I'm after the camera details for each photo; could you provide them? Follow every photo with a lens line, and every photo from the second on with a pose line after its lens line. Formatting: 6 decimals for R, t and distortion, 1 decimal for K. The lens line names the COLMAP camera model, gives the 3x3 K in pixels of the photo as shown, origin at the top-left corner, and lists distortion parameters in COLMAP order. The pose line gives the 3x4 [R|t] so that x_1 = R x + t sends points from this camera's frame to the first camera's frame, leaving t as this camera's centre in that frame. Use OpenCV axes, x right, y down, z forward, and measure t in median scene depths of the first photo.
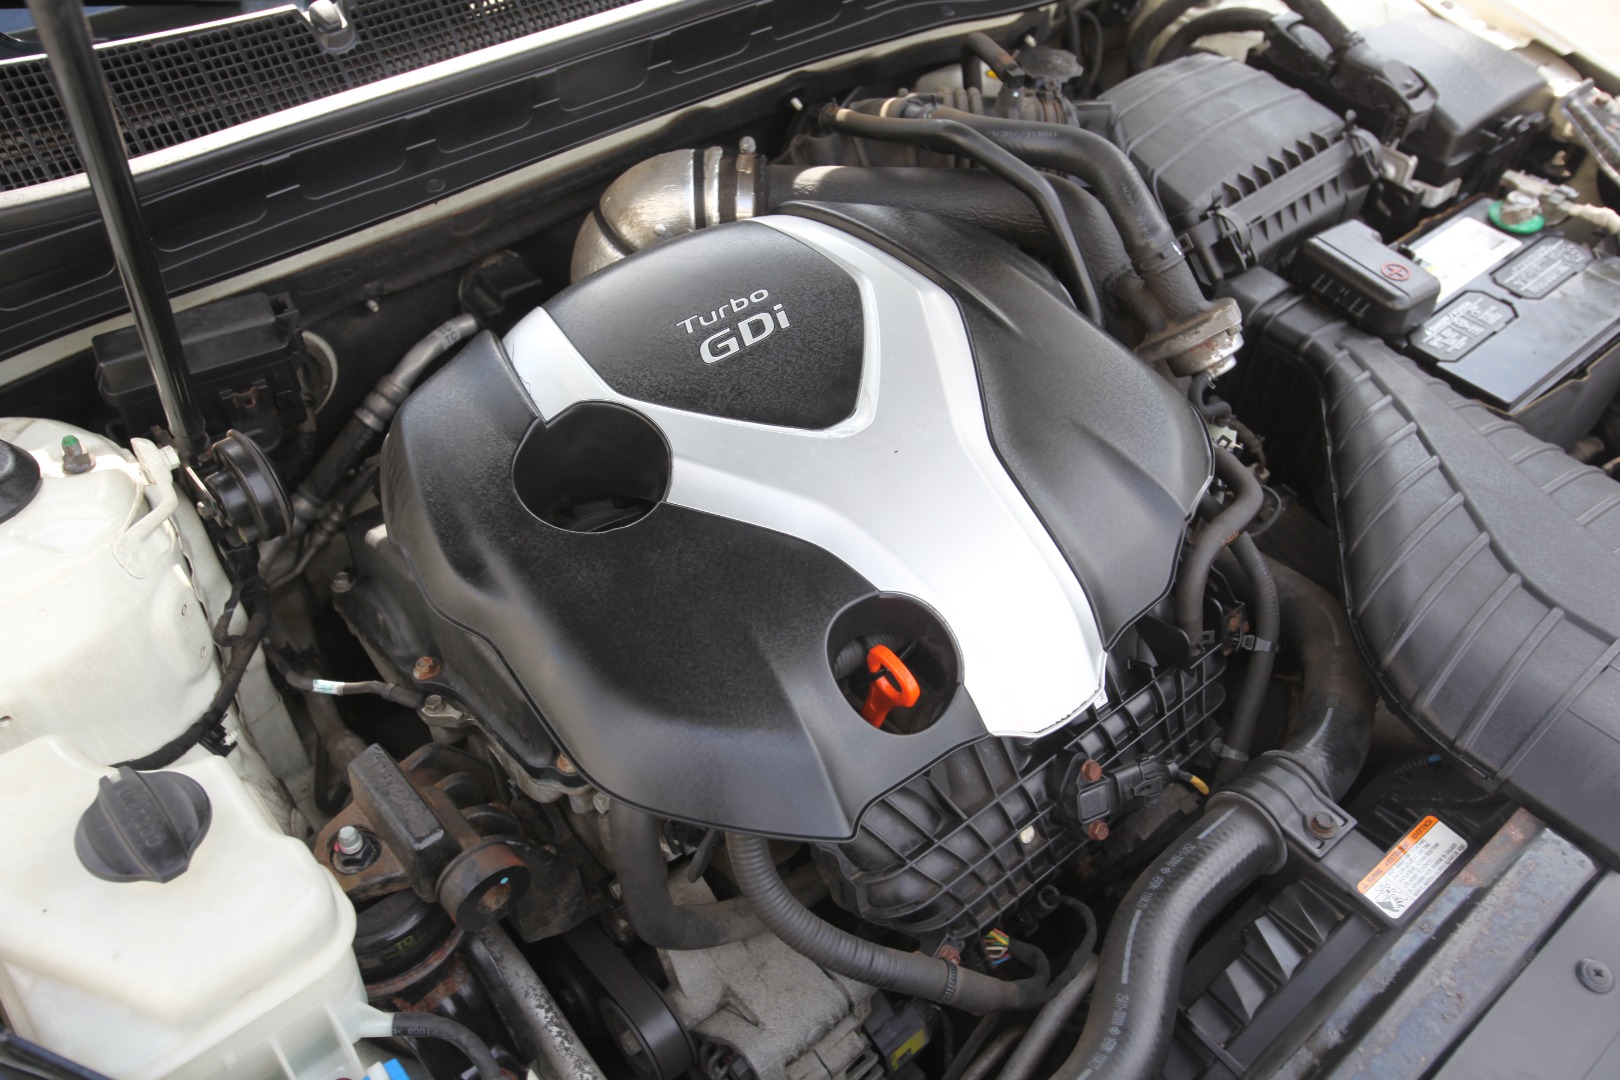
lens RADIAL K [[1291.7, 0, 804.7], [0, 1291.7, 537.8], [0, 0, 1]] dist [-0.003964, 0.001324]
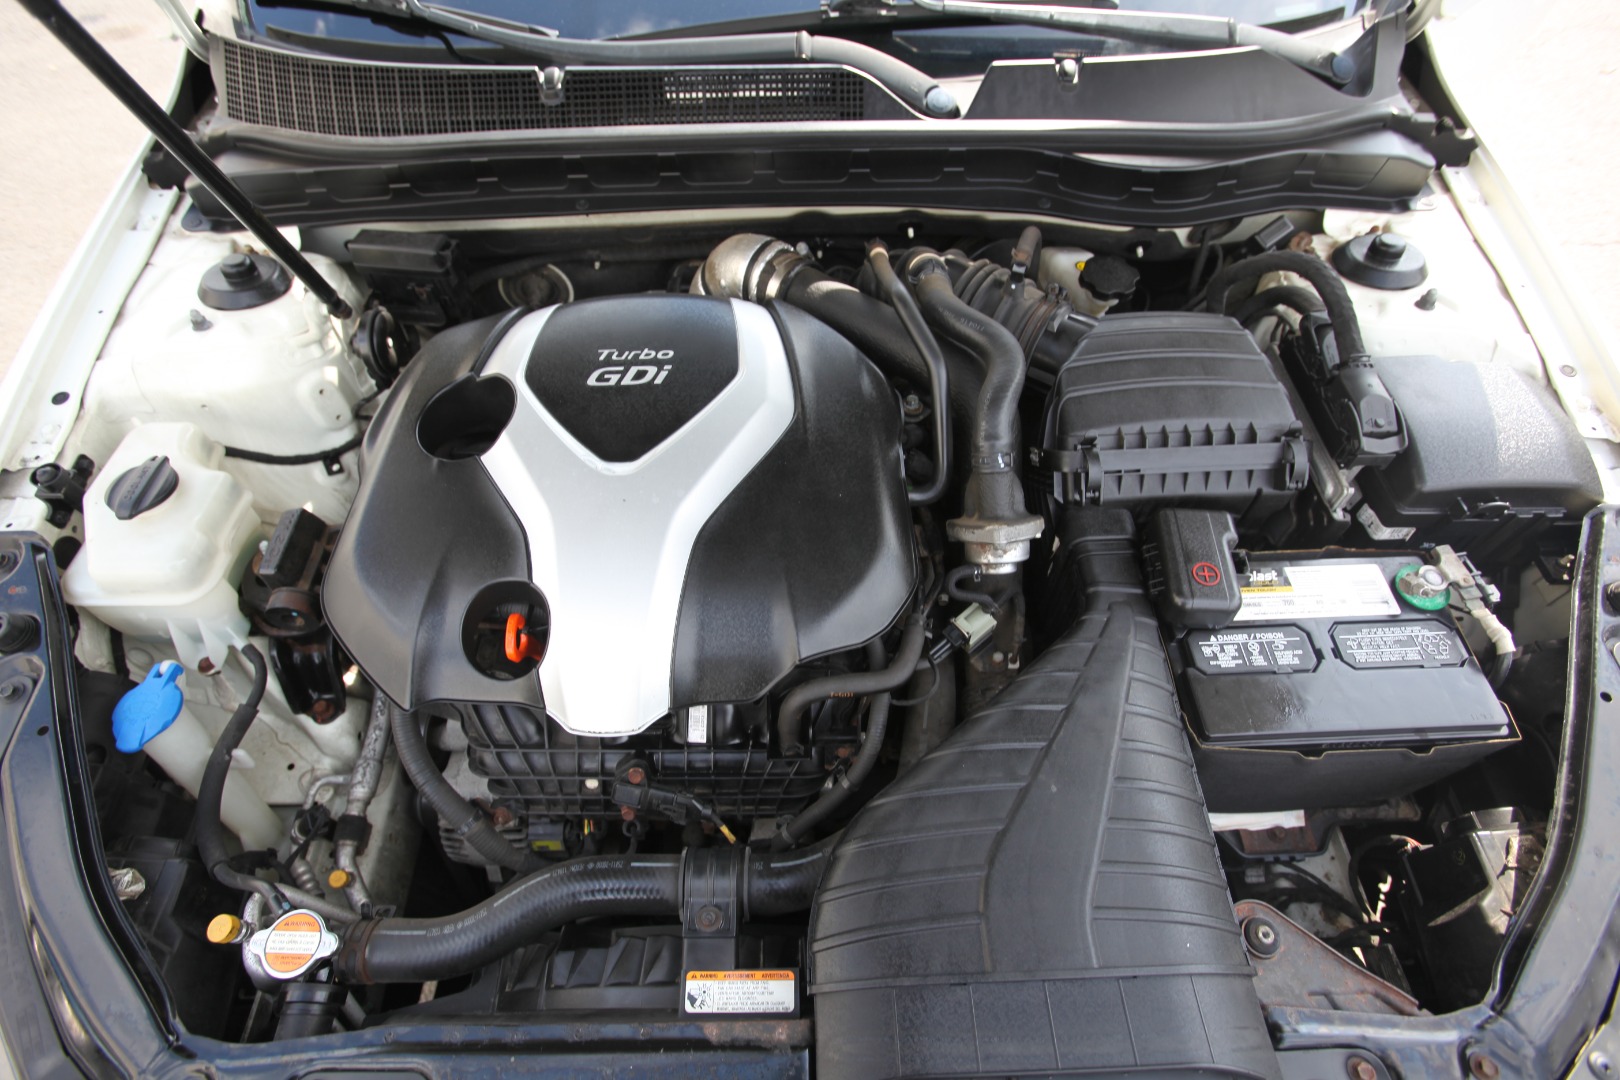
lens RADIAL K [[797.0, 0, 810.0], [0, 797.0, 540.0], [0, 0, 1]] dist [-0.055050, 0.000790]
pose [[0.775332, 0.492058, -0.395902, 0.513388], [-0.430758, 0.870446, 0.238265, -0.280813], [0.461852, -0.014197, 0.886844, 0.312754]]
